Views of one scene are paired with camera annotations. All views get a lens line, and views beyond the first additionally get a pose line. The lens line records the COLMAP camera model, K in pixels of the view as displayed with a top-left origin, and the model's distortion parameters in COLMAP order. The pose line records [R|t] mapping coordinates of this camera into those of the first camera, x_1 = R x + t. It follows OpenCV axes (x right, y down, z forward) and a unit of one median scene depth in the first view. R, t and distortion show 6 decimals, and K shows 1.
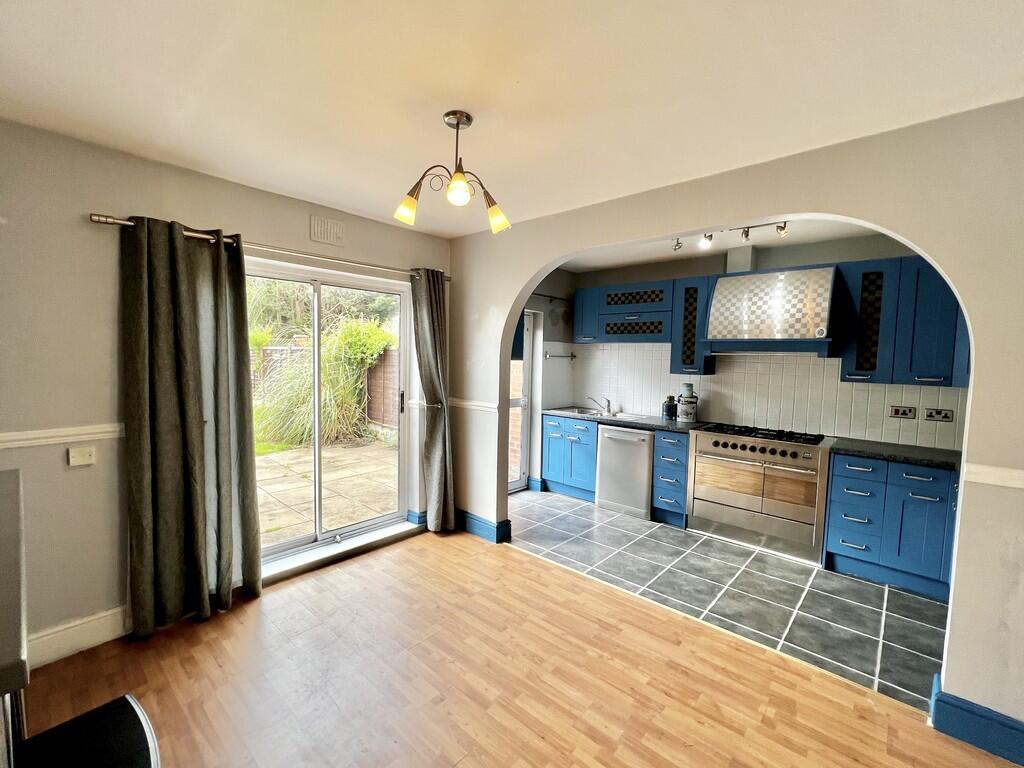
lens RADIAL K [[443.7, 0, 509.4], [0, 443.7, 385.0], [0, 0, 1]] dist [-0.001351, 0.000094]
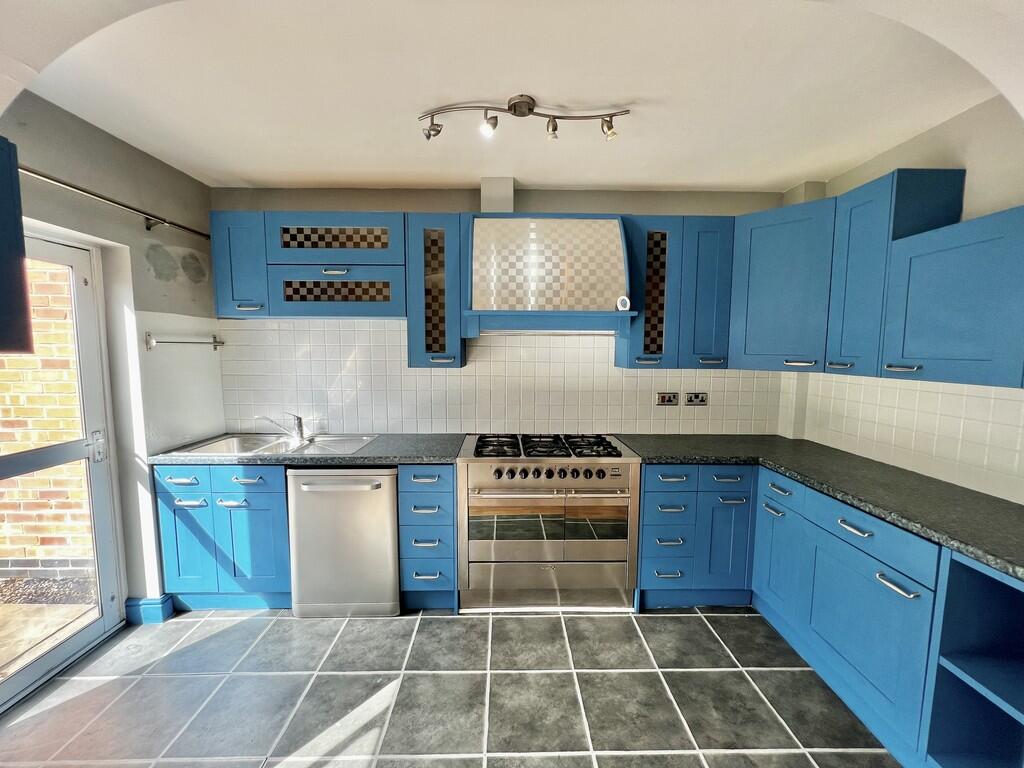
lens RADIAL K [[408.6, 0, 510.7], [0, 408.6, 384.8], [0, 0, 1]] dist [-0.002753, -0.000106]
pose [[0.727035, -0.081011, 0.681804, 0.093248], [0.058492, 0.996713, 0.056055, -0.032051], [-0.684104, -0.000874, 0.729384, 0.610632]]
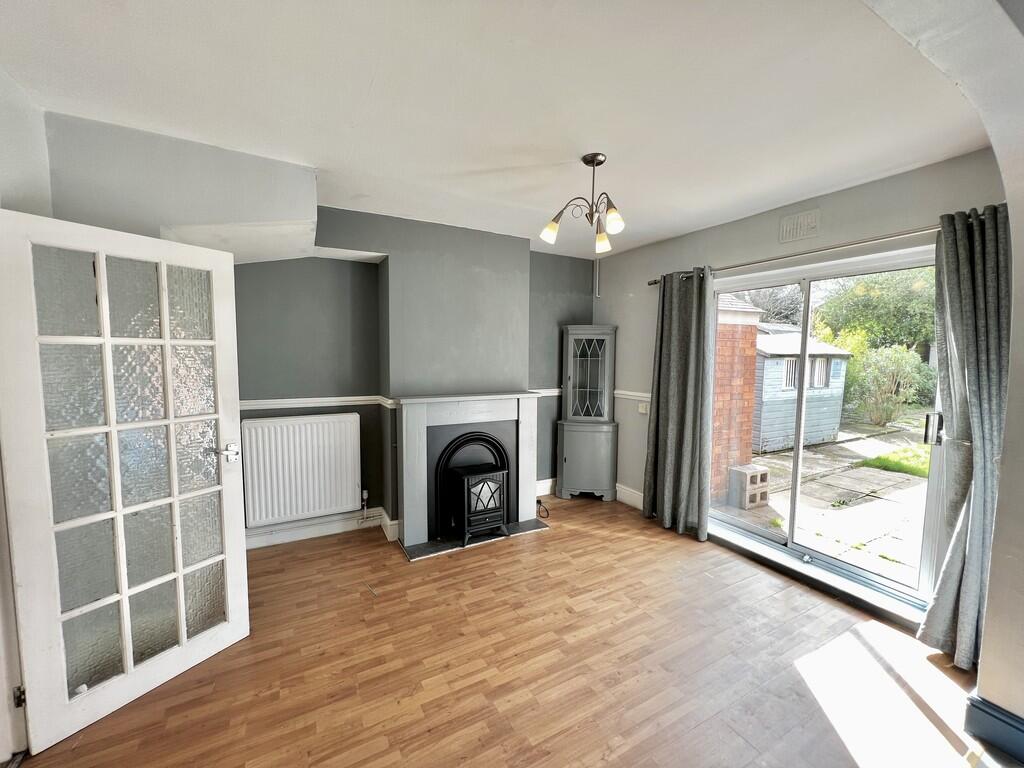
lens RADIAL K [[408.6, 0, 510.7], [0, 408.6, 384.8], [0, 0, 1]] dist [-0.002753, -0.000106]
pose [[-0.332981, 0.050562, -0.941577, 0.583497], [-0.079332, 0.993519, 0.081406, -0.026654], [0.939591, 0.101804, -0.326811, 0.667489]]
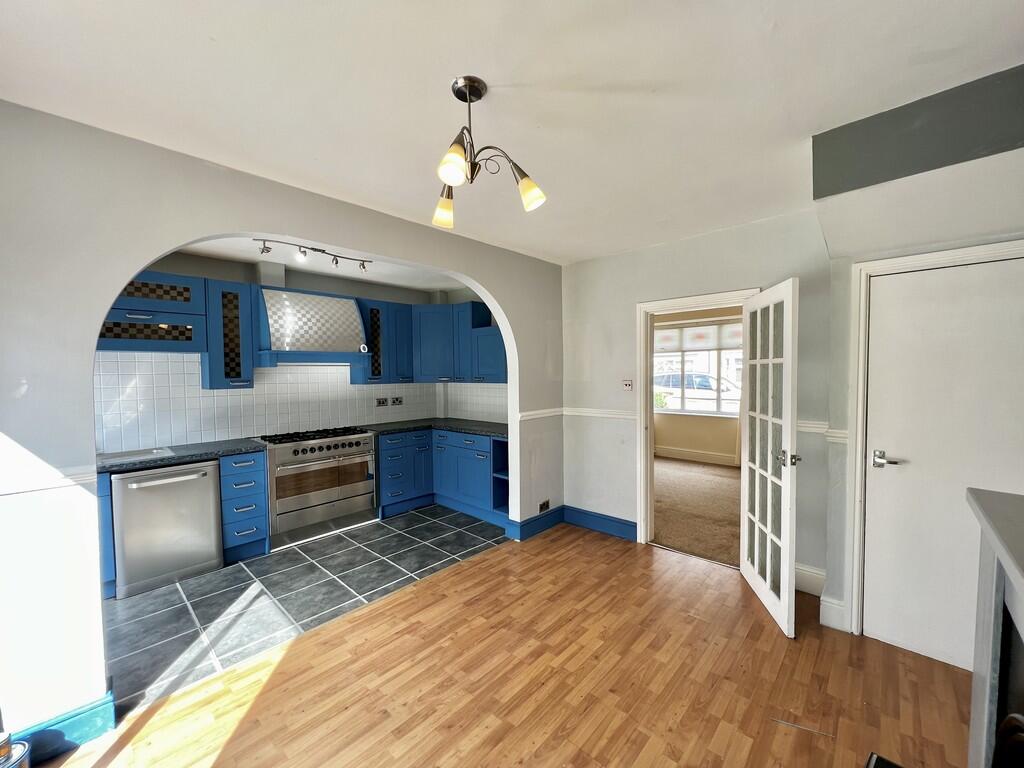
lens RADIAL K [[408.6, 0, 510.7], [0, 408.6, 384.8], [0, 0, 1]] dist [-0.002753, -0.000106]
pose [[0.014878, -0.054908, 0.998381, -0.510051], [0.080310, 0.995331, 0.053543, -0.038218], [-0.996659, 0.079384, 0.019218, 0.521342]]
